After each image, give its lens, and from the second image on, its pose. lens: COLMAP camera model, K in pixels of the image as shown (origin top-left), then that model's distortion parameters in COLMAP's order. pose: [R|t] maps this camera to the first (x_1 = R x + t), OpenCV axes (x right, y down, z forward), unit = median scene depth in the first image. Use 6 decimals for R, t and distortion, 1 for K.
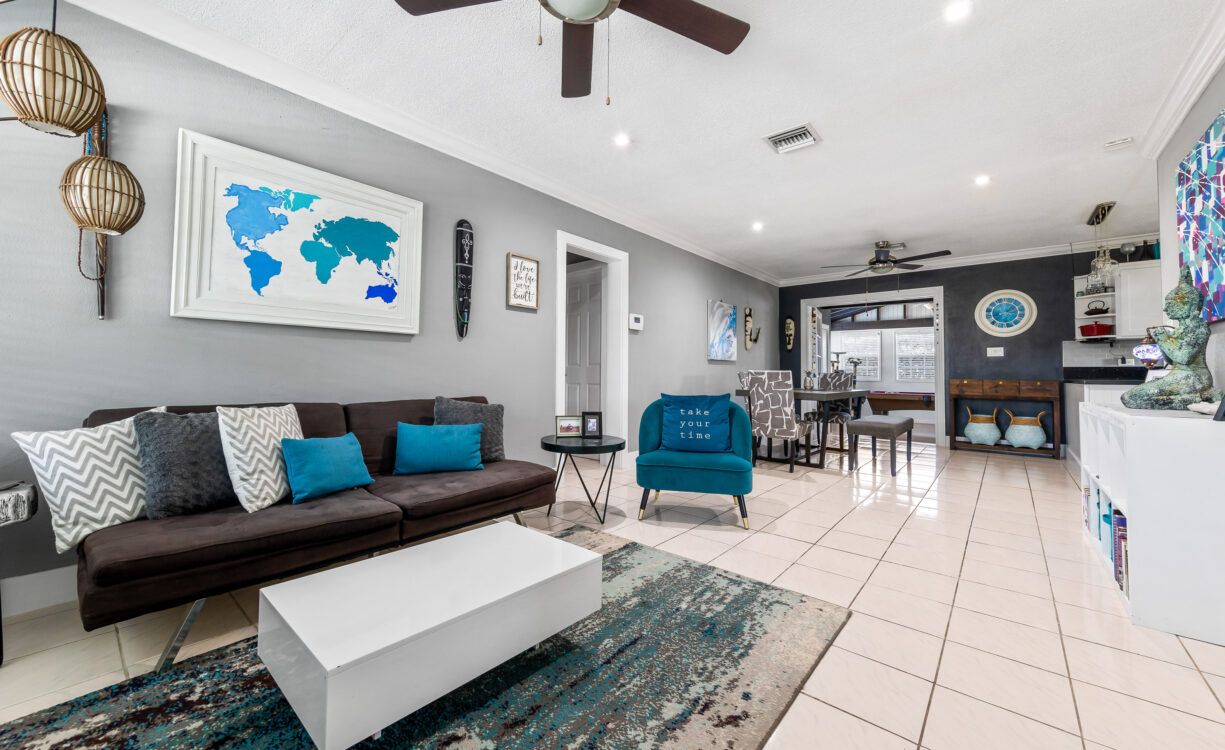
lens RADIAL K [[484.2, 0, 610.8], [0, 484.2, 362.5], [0, 0, 1]] dist [0.007931, -0.000348]
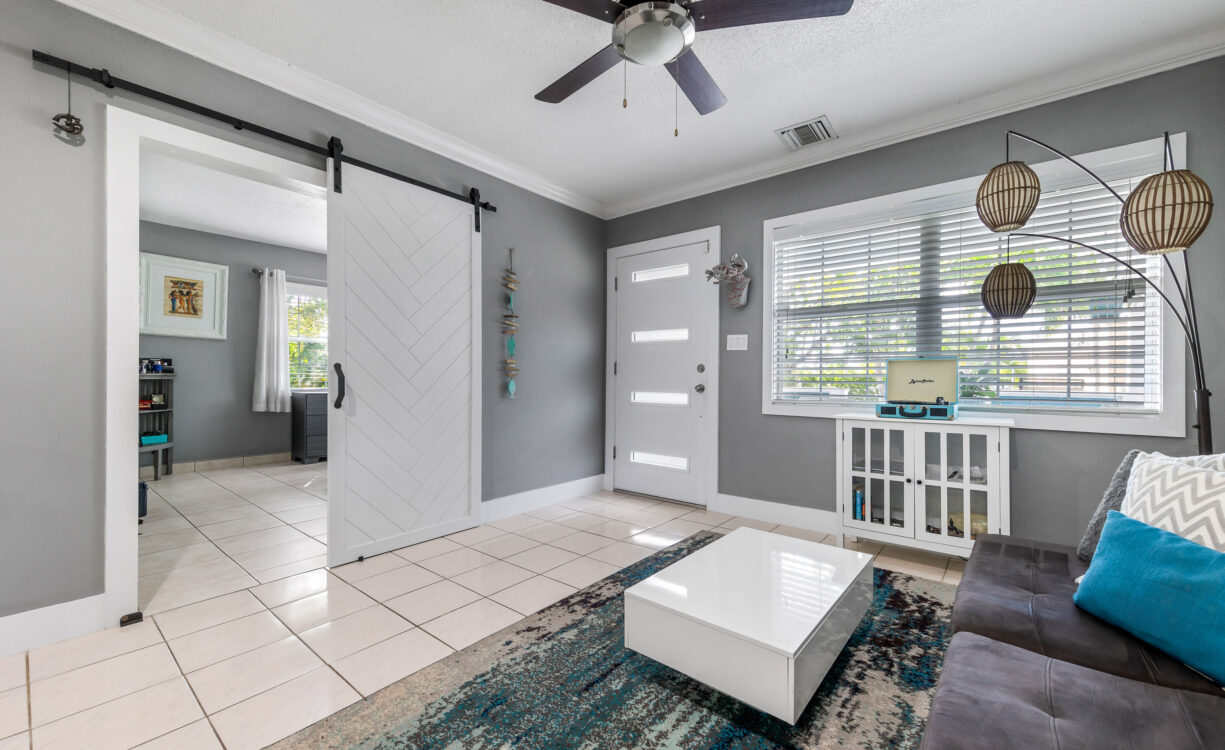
lens RADIAL K [[484.2, 0, 610.7], [0, 484.2, 378.1], [0, 0, 1]] dist [0.007931, -0.000348]
pose [[-0.999948, -0.010162, -0.000169, 0.012775], [-0.010154, 0.999602, -0.026324, 0.012934], [0.000436, -0.026321, -0.999653, 1.943745]]
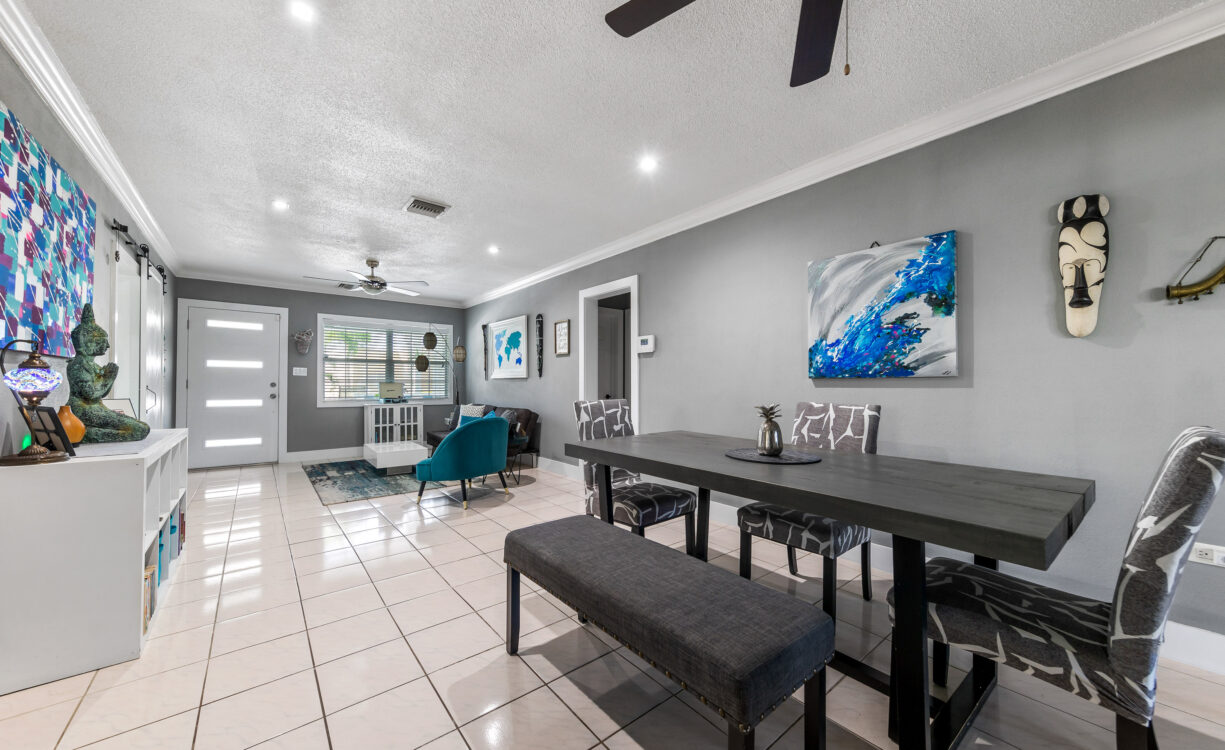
lens RADIAL K [[442.9, 0, 611.8], [0, 442.9, 380.7], [0, 0, 1]] dist [0.000312, 0.000006]
pose [[-0.212506, -0.015364, -0.977039, 2.538529], [0.021915, 0.999550, -0.020484, 0.005815], [0.976914, -0.025764, -0.212074, 3.185934]]
